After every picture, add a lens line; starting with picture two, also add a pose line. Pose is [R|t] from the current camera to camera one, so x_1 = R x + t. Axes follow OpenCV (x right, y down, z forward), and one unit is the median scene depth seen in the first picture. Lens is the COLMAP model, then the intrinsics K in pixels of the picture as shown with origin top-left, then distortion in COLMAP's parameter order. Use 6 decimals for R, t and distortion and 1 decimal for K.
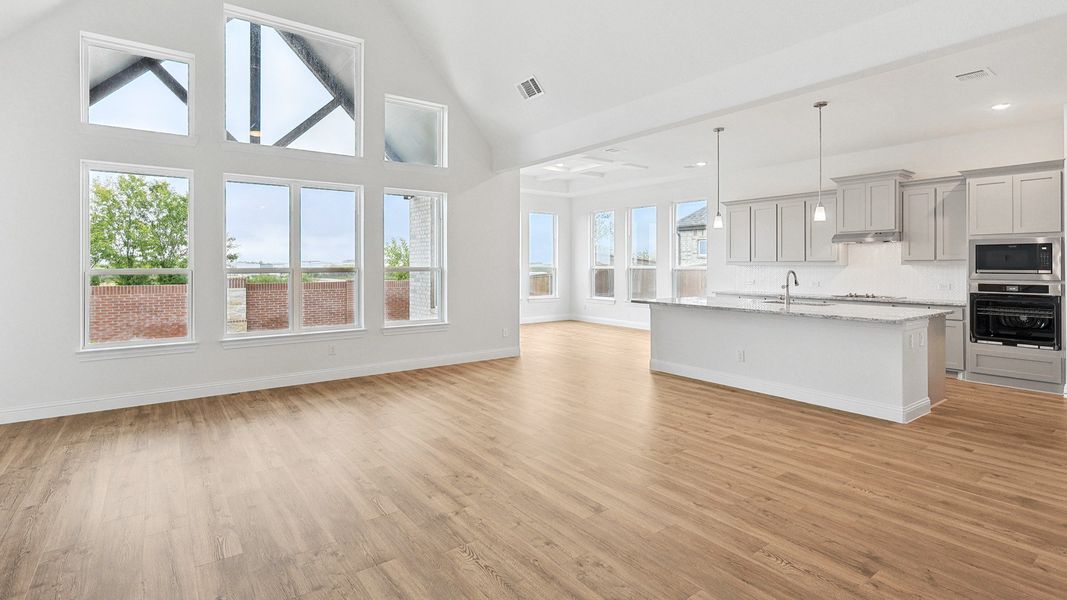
lens RADIAL K [[526.7, 0, 525.4], [0, 526.7, 264.7], [0, 0, 1]] dist [0.006205, -0.000298]
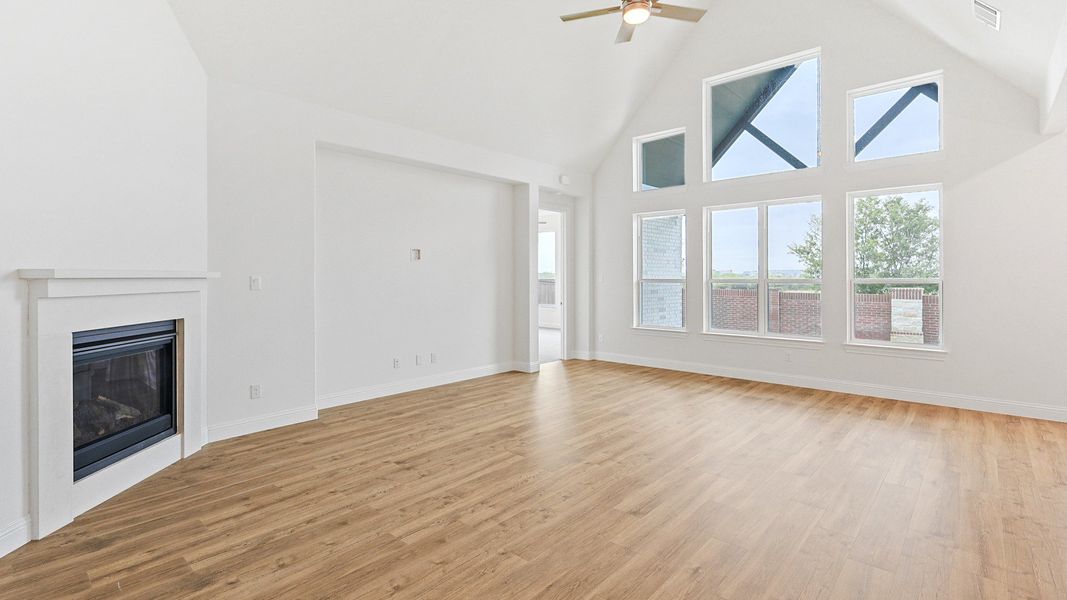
lens RADIAL K [[497.1, 0, 530.4], [0, 497.1, 291.4], [0, 0, 1]] dist [-0.006627, -0.000767]
pose [[0.207939, 0.042490, -0.977219, 7.228597], [-0.011241, 0.999094, 0.041049, -0.063756], [0.978077, 0.002449, 0.208228, 4.162433]]
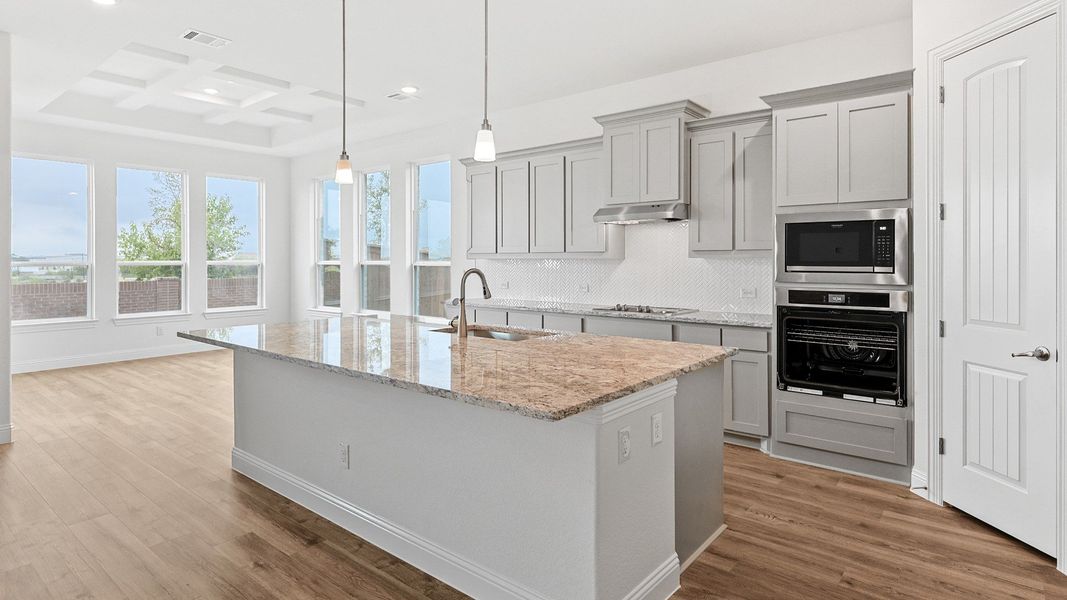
lens RADIAL K [[575.0, 0, 534.8], [0, 575.0, 262.7], [0, 0, 1]] dist [0.002937, -0.001030]
pose [[0.968209, -0.000691, 0.250143, 0.358975], [-0.000623, 0.999986, 0.005172, 0.002213], [-0.250143, -0.005164, 0.968195, 0.383982]]
